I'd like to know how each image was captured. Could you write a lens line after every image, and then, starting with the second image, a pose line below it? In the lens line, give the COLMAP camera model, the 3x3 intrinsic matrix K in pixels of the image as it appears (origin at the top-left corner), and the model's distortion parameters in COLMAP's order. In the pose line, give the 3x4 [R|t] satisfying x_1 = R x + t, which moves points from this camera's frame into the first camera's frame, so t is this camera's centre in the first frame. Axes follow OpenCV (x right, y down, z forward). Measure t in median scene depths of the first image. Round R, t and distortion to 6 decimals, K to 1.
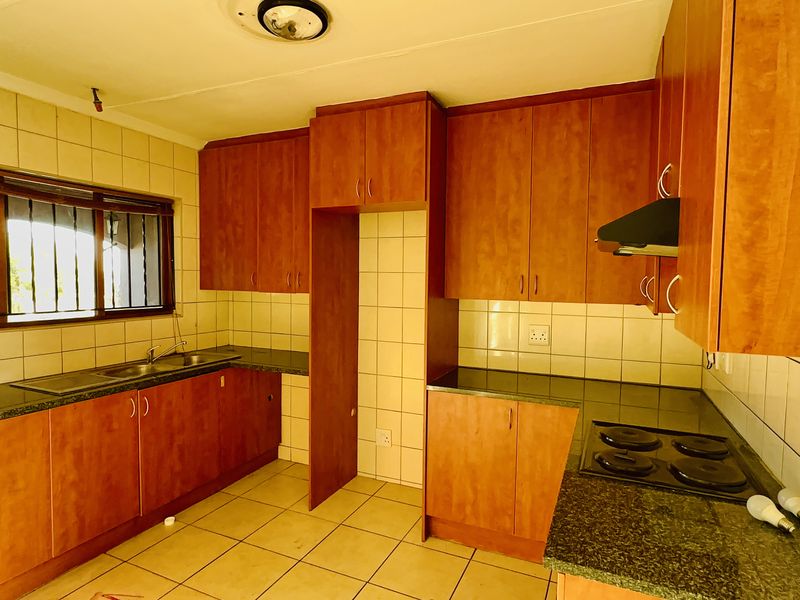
lens RADIAL K [[458.6, 0, 400.4], [0, 458.6, 300.2], [0, 0, 1]] dist [0.006006, 0.000778]
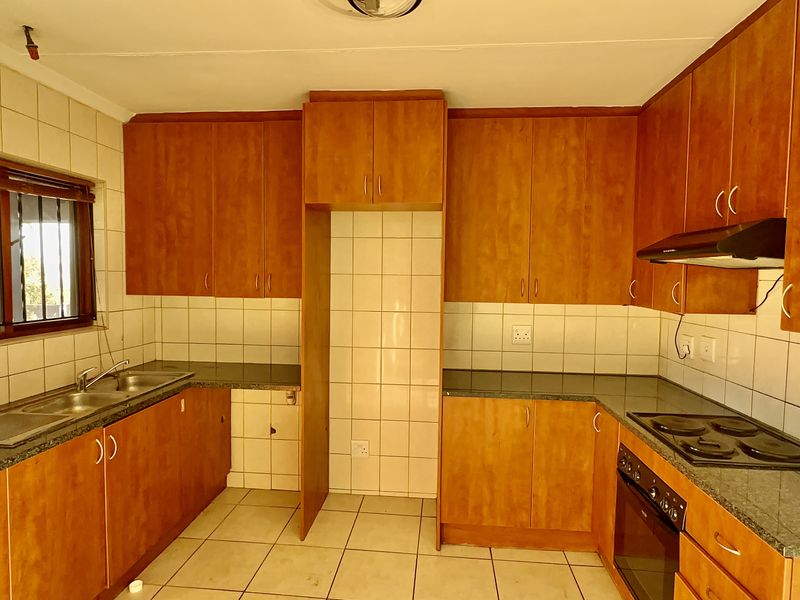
lens RADIAL K [[458.6, 0, 399.2], [0, 458.6, 300.4], [0, 0, 1]] dist [0.006006, 0.000778]
pose [[0.946381, -0.016901, 0.322609, -0.329188], [0.015004, 0.999852, 0.008367, -0.017441], [-0.322703, -0.003078, 0.946495, 0.099396]]
